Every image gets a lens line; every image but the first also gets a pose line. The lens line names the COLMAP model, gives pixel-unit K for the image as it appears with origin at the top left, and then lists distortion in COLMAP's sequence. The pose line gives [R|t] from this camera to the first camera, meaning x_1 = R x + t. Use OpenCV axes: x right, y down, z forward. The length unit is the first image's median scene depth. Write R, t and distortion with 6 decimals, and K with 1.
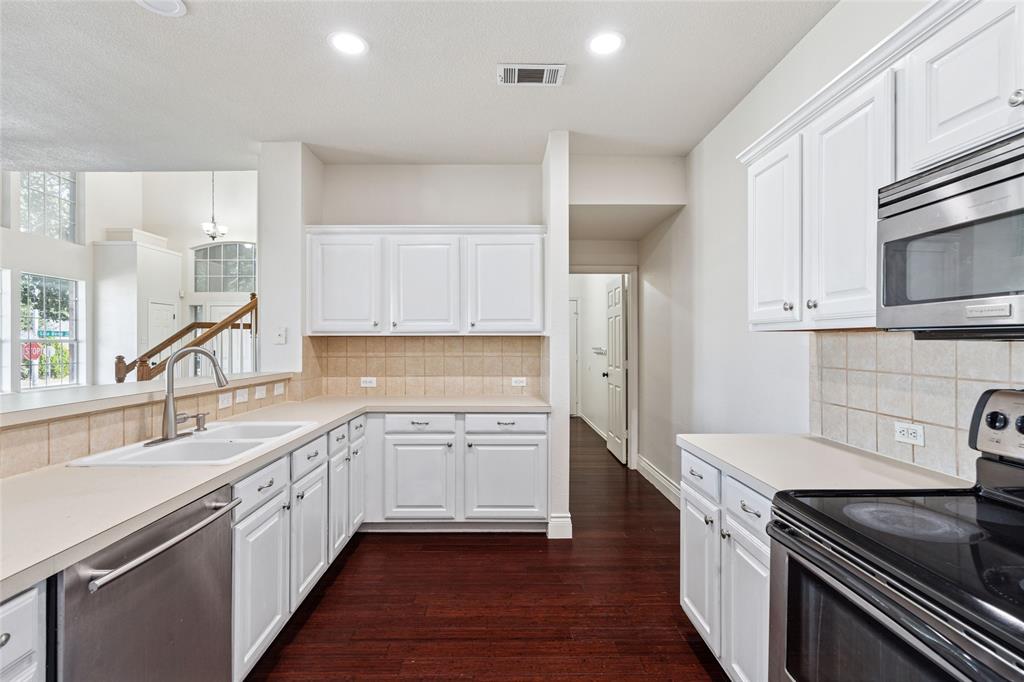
lens RADIAL K [[473.9, 0, 512.0], [0, 473.9, 341.0], [0, 0, 1]] dist [-0.000329, 0.000001]
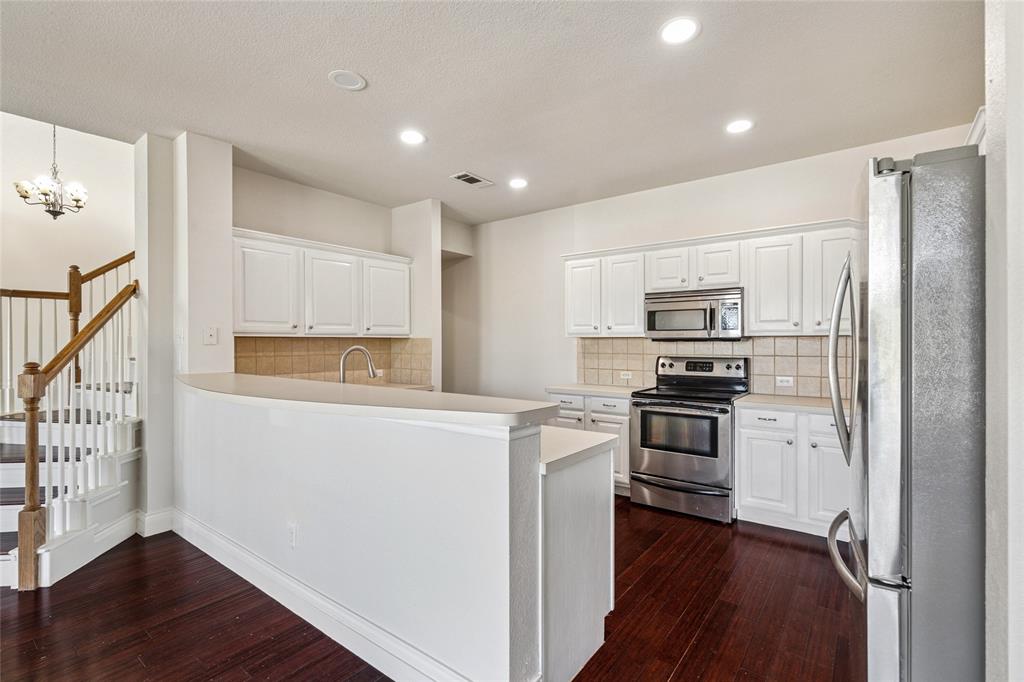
lens RADIAL K [[473.9, 0, 512.0], [0, 473.9, 341.0], [0, 0, 1]] dist [-0.000329, 0.000001]
pose [[0.617965, 0.002094, 0.786202, -0.848047], [-0.001040, 0.999998, -0.001846, 0.000305], [-0.786205, 0.000324, 0.617966, -0.092487]]
